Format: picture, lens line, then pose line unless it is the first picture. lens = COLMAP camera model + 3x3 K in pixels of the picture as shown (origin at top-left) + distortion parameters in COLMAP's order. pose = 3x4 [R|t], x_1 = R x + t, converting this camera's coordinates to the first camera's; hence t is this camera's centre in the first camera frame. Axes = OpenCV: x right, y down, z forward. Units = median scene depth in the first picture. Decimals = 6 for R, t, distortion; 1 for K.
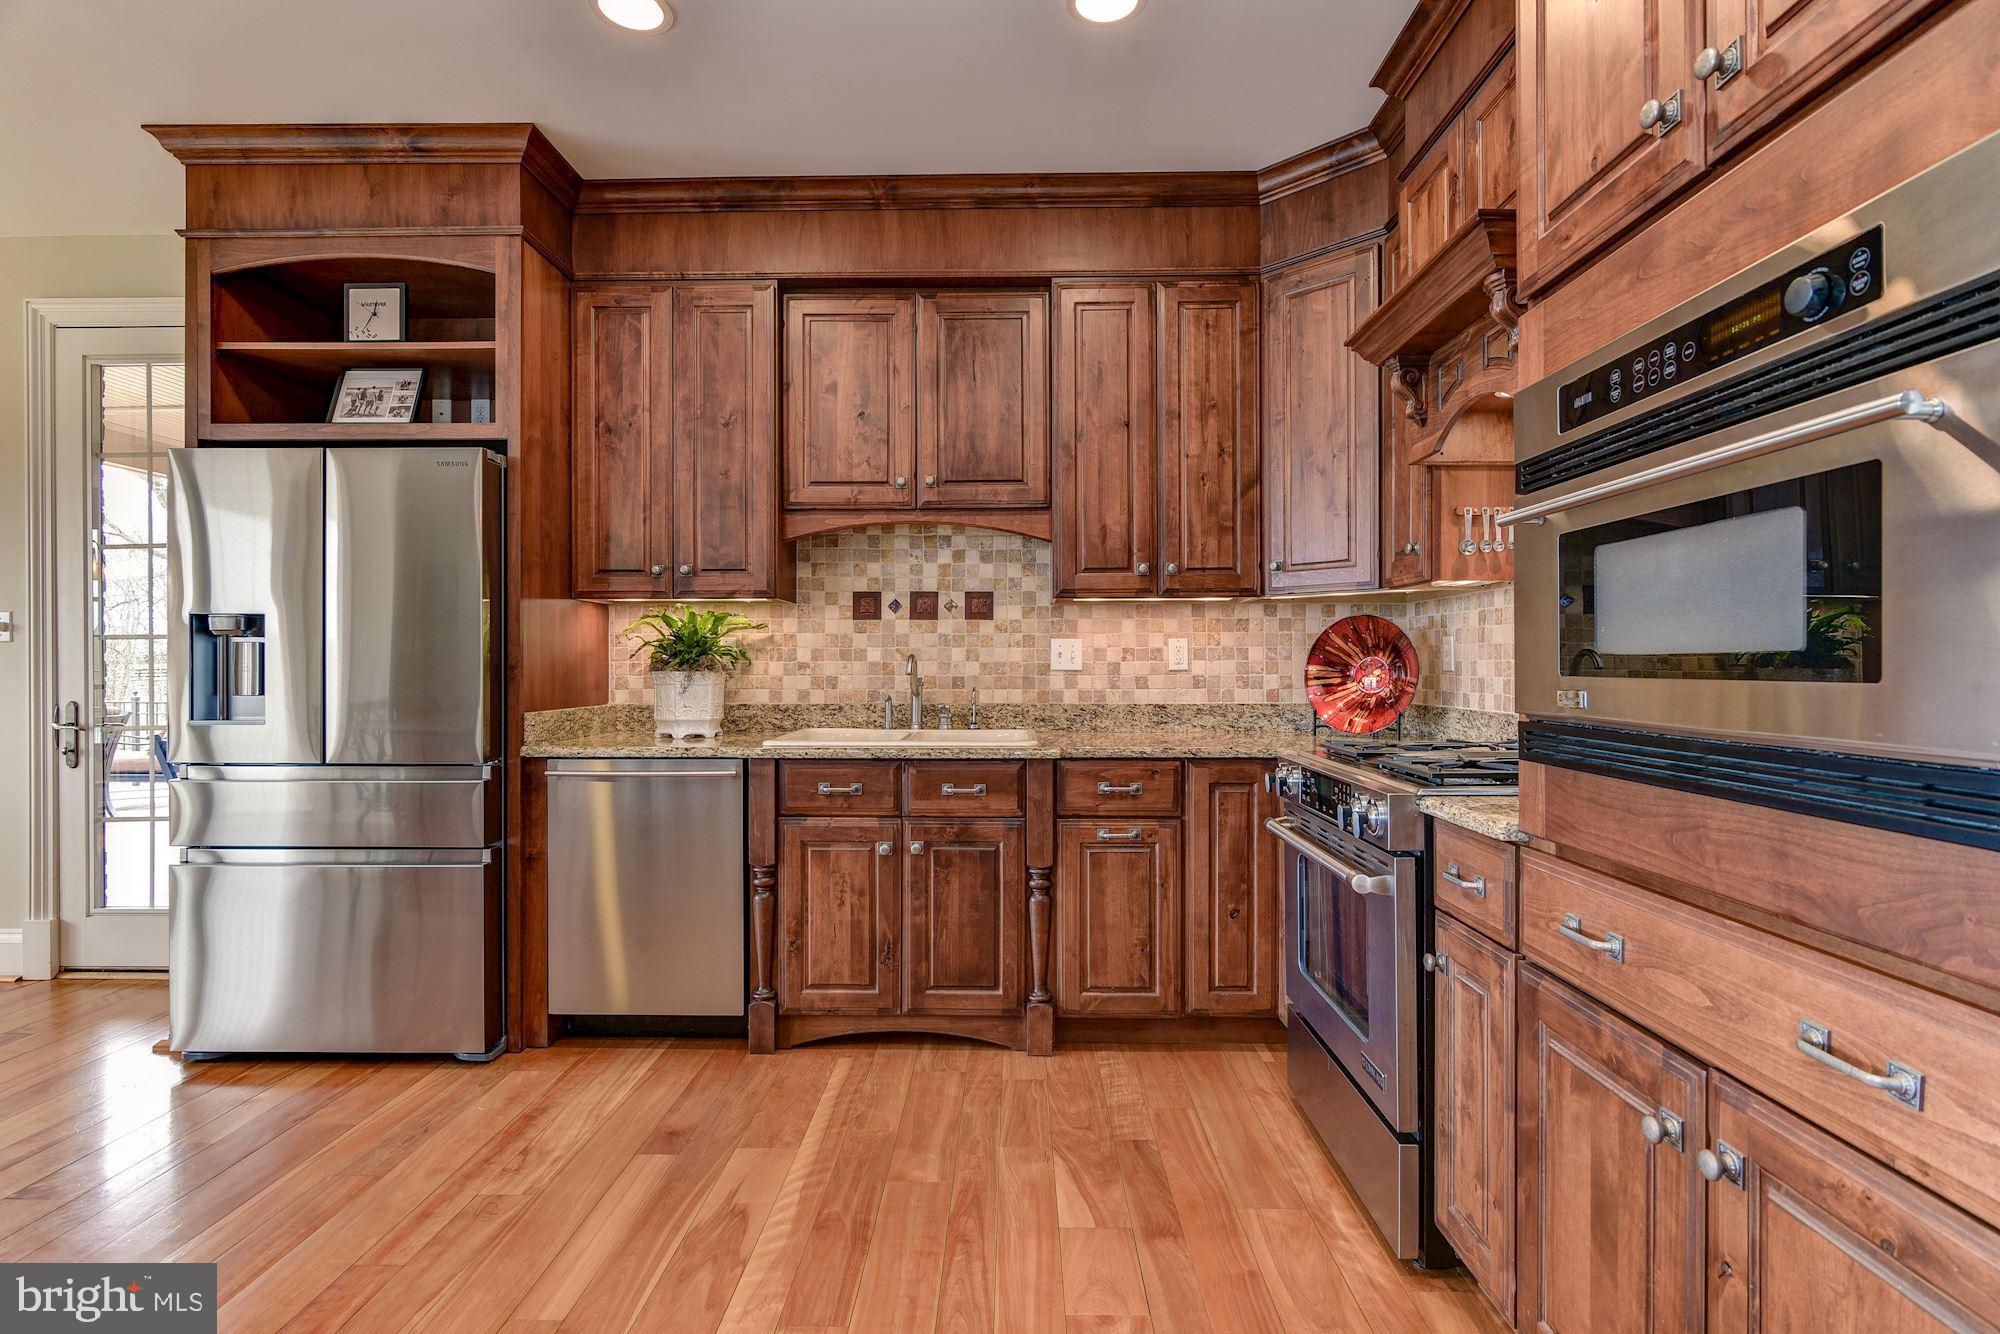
lens RADIAL K [[992.7, 0, 1028.1], [0, 992.7, 678.1], [0, 0, 1]] dist [-0.002145, -0.001079]
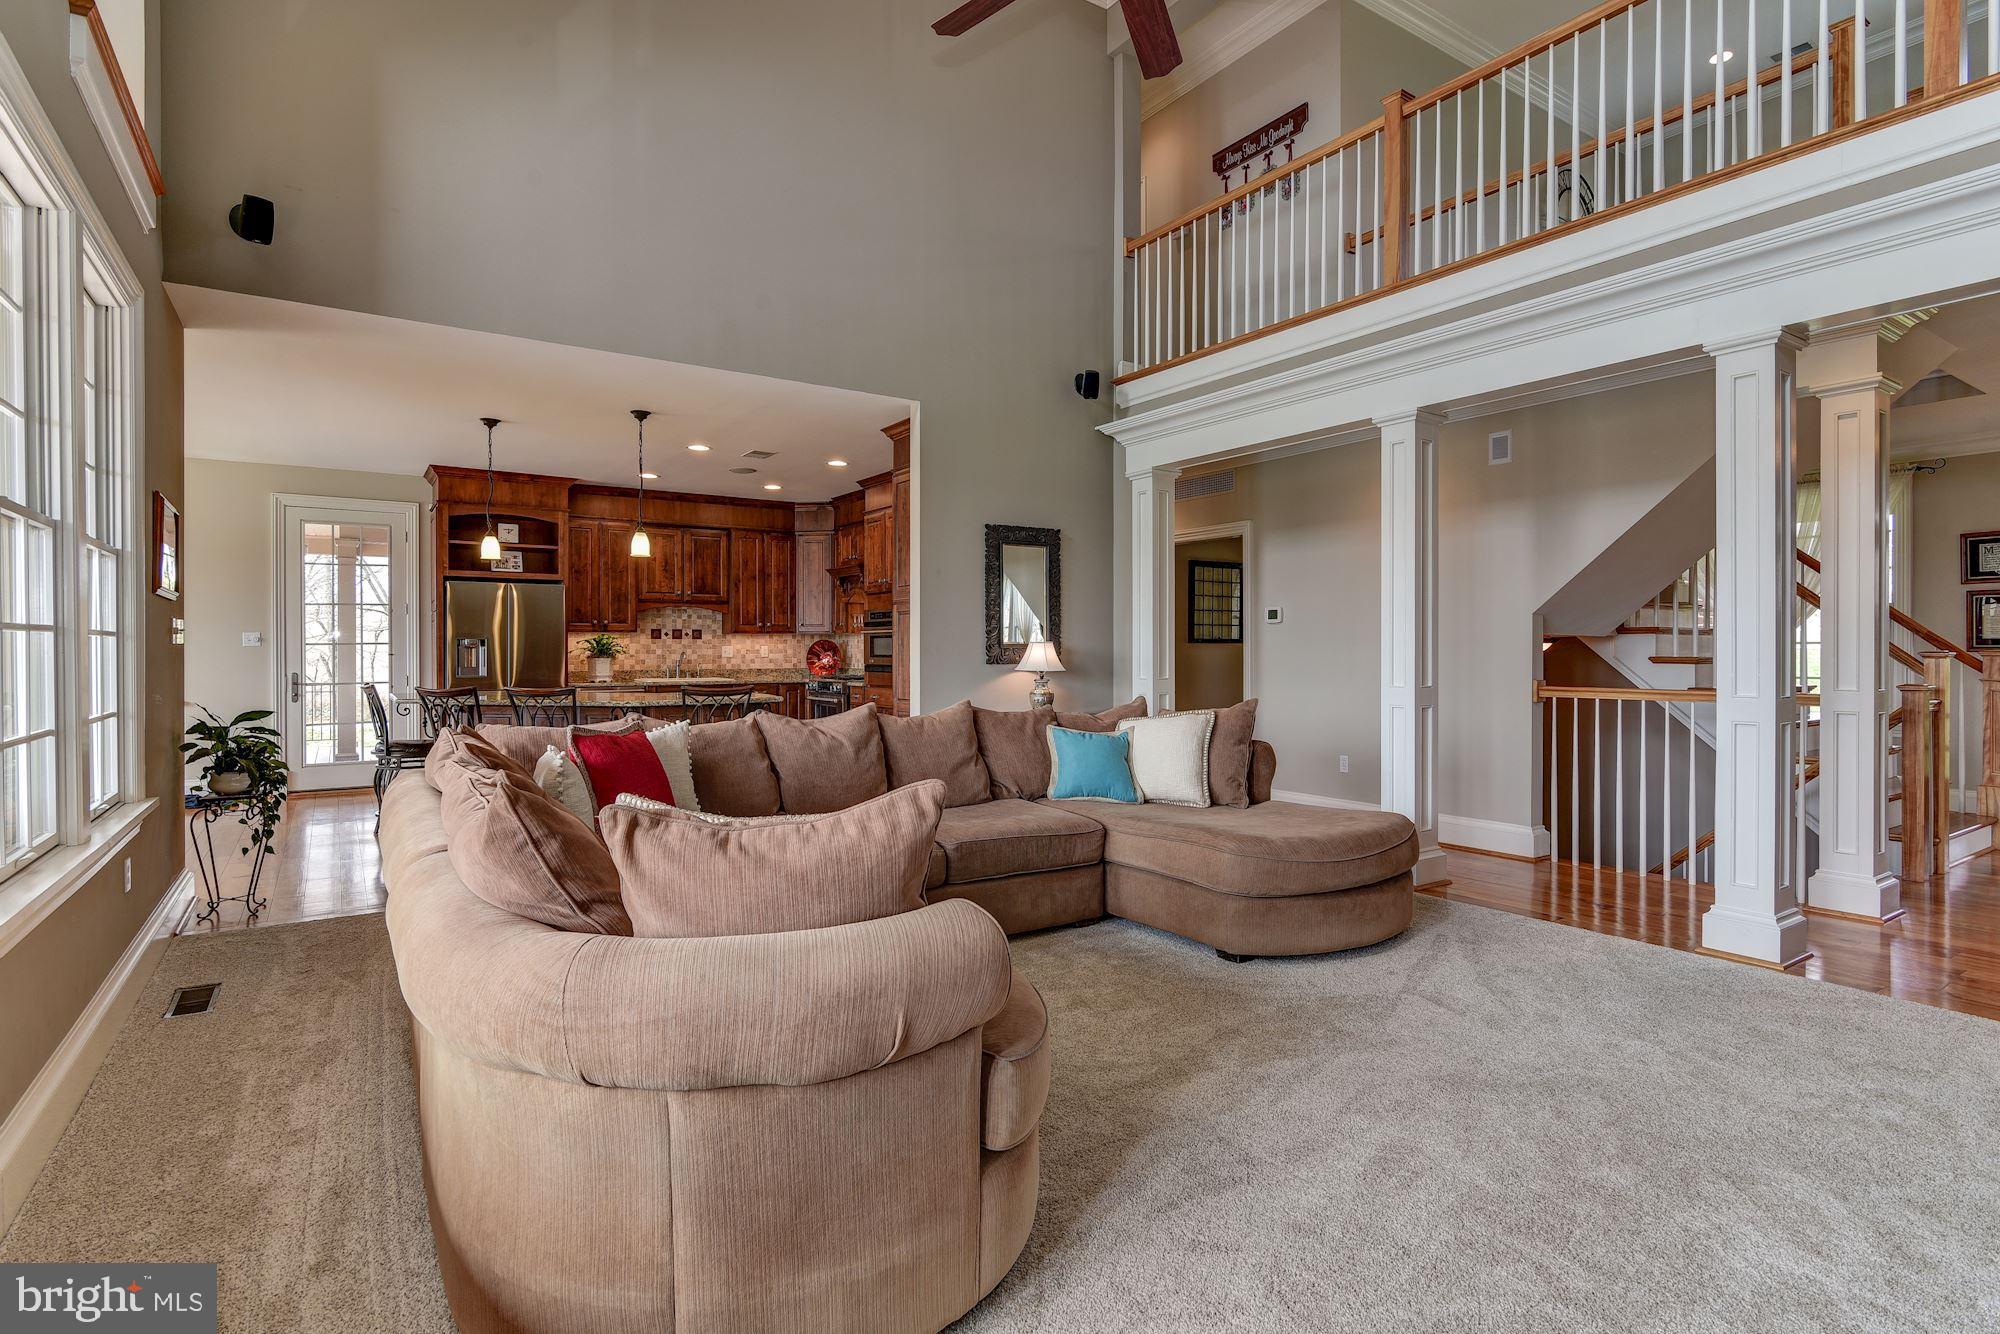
lens RADIAL K [[992.7, 0, 954.6], [0, 992.7, 643.9], [0, 0, 1]] dist [-0.002145, -0.001079]
pose [[0.838298, 0.001212, 0.545211, -1.048872], [0.010161, 0.999789, -0.017845, 0.013240], [-0.545117, 0.020499, 0.838109, -1.907206]]
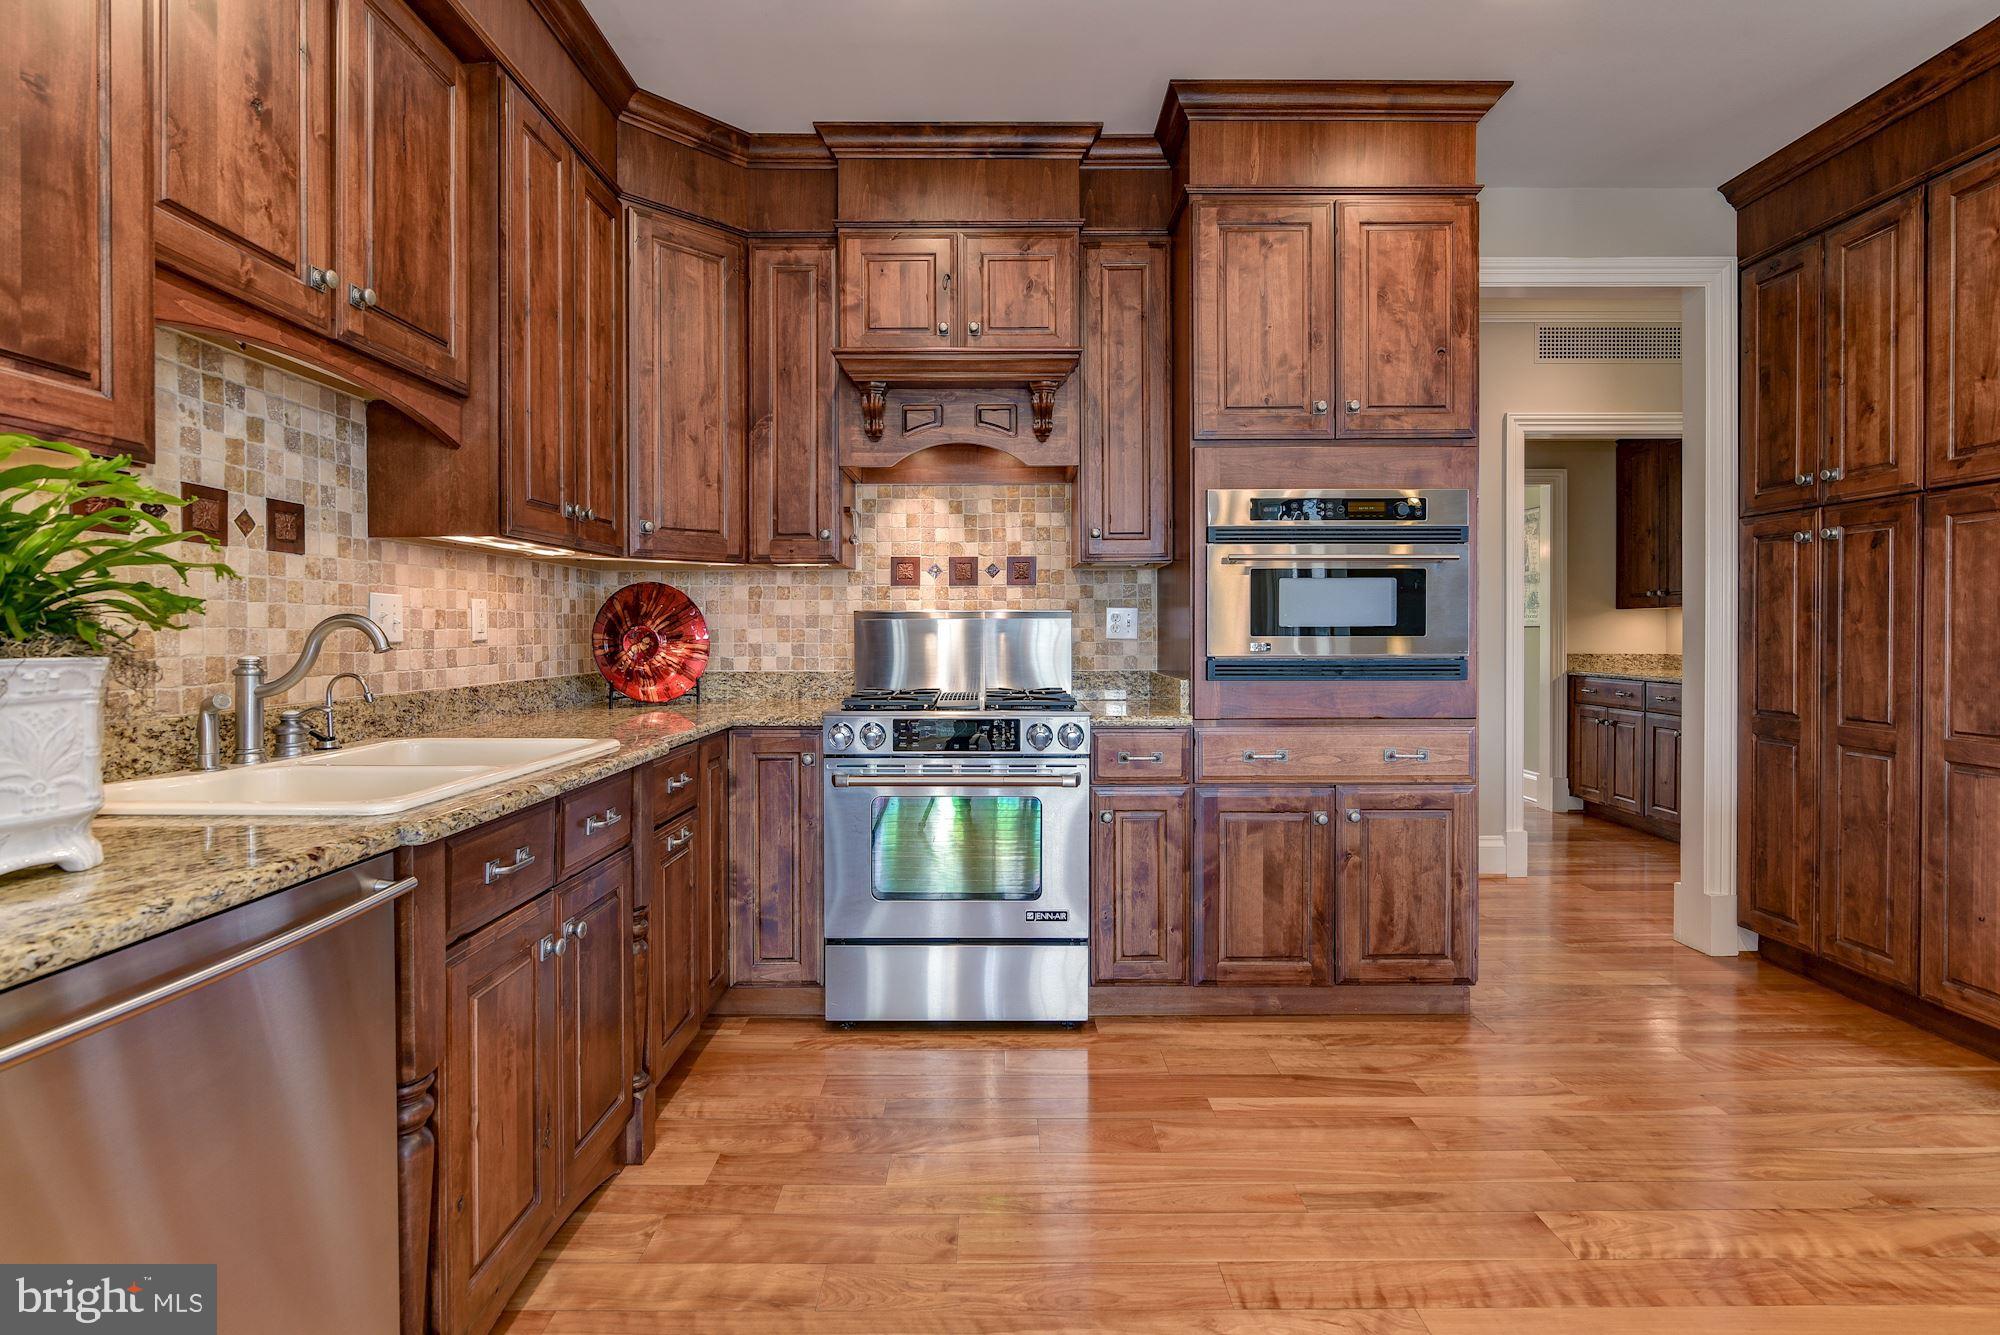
lens RADIAL K [[992.7, 0, 984.8], [0, 992.7, 639.5], [0, 0, 1]] dist [-0.002145, -0.001079]
pose [[-0.016275, -0.011598, 0.999800, -0.643823], [0.016423, 0.999795, 0.011866, -0.012000], [-0.999733, 0.016613, -0.016081, 0.664367]]
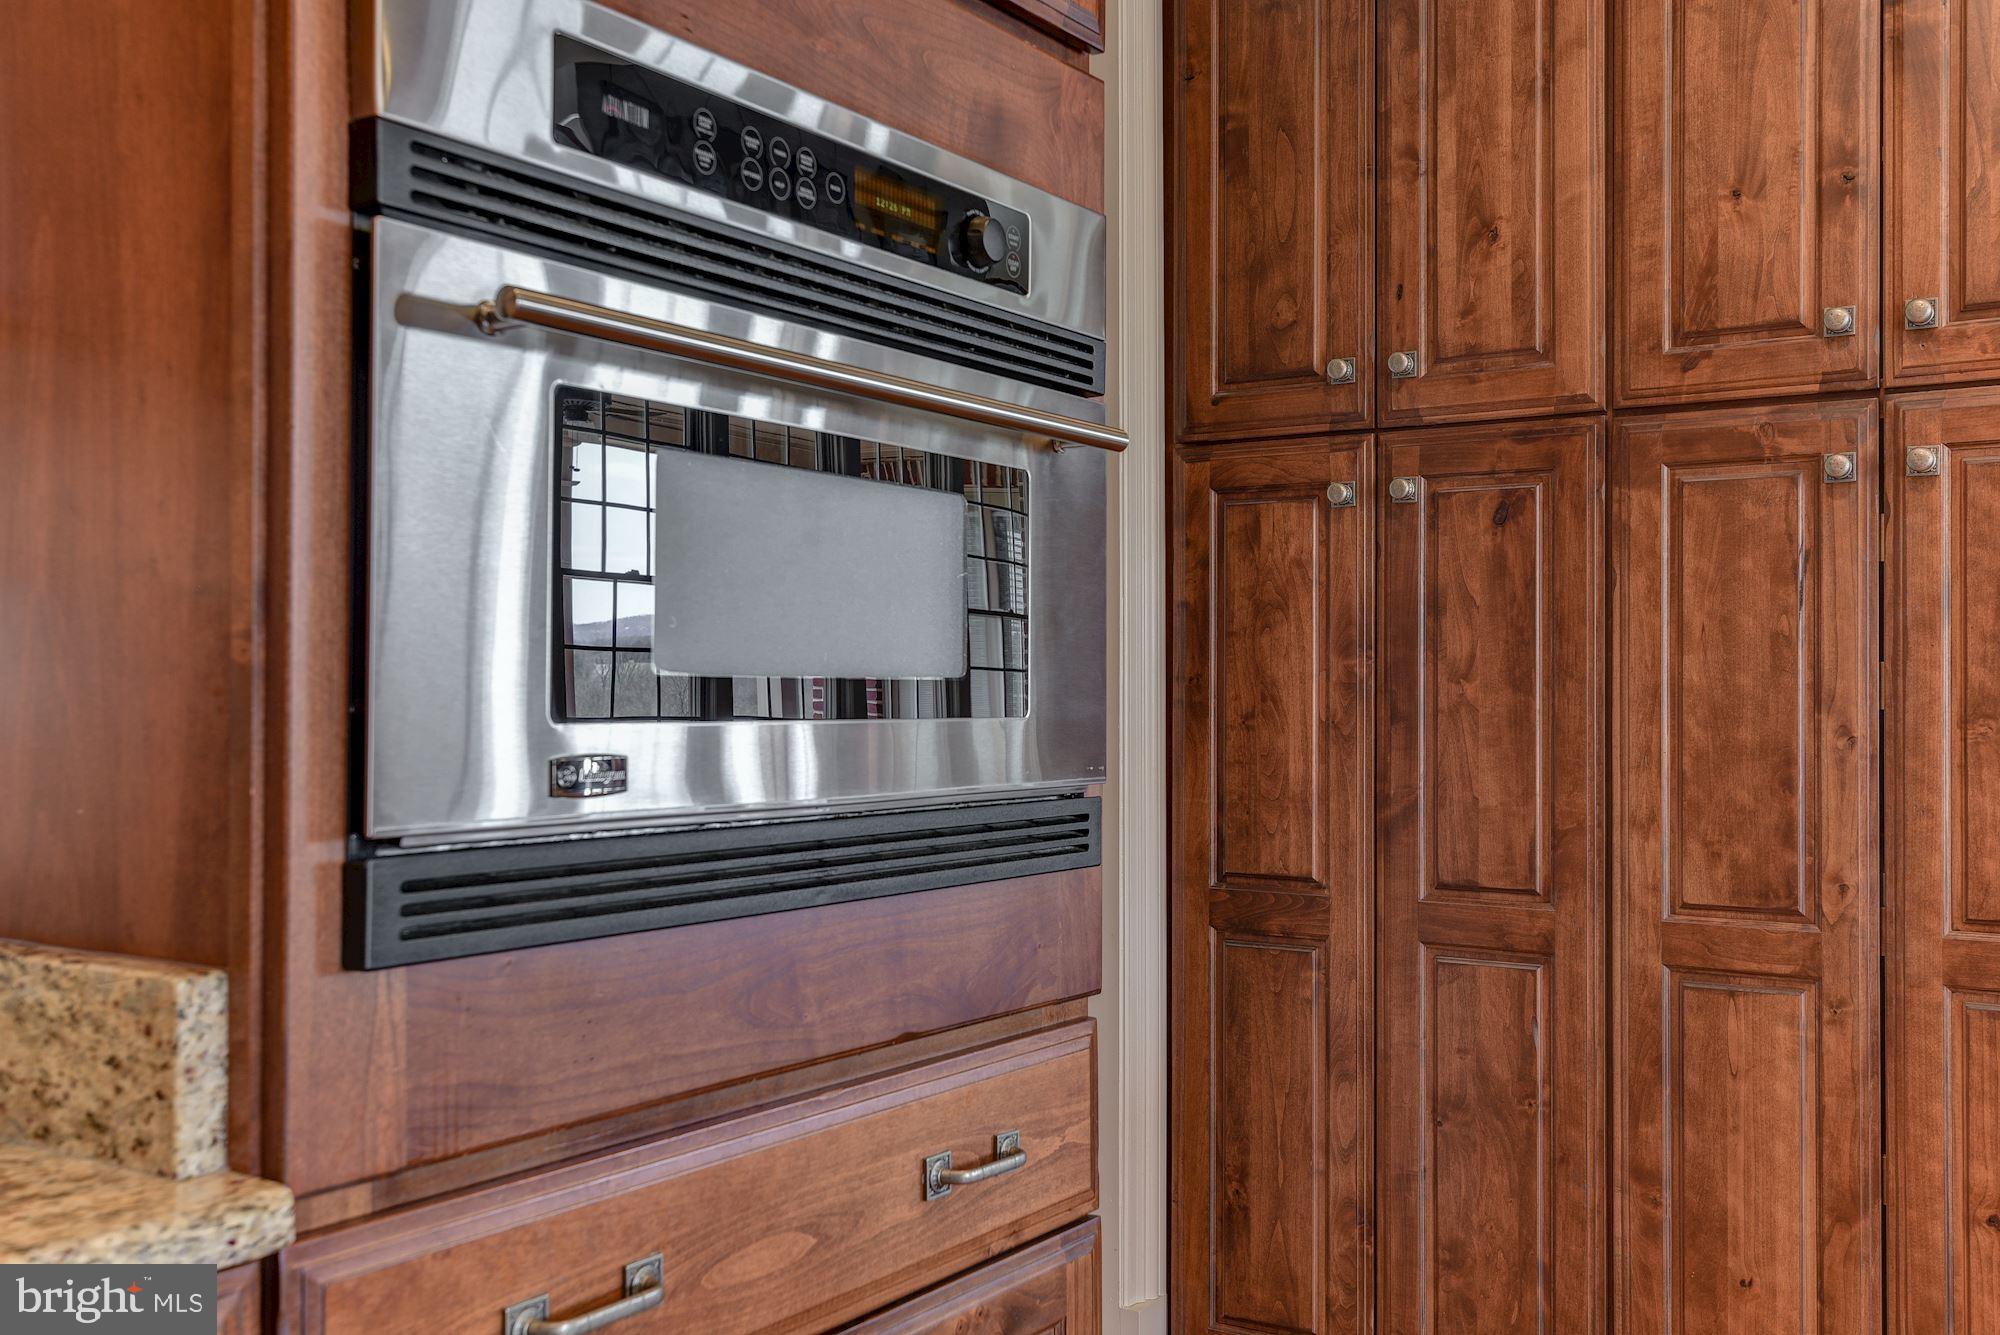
lens RADIAL K [[1852.6, 0, 907.1], [0, 1852.6, 662.4], [0, 0, 1]] dist [0.018101, 0.000000]
pose [[-0.818208, 0.016959, 0.574671, -0.010471], [0.014229, 0.999856, -0.009249, -0.007631], [-0.574746, 0.000609, -0.818332, 0.645358]]
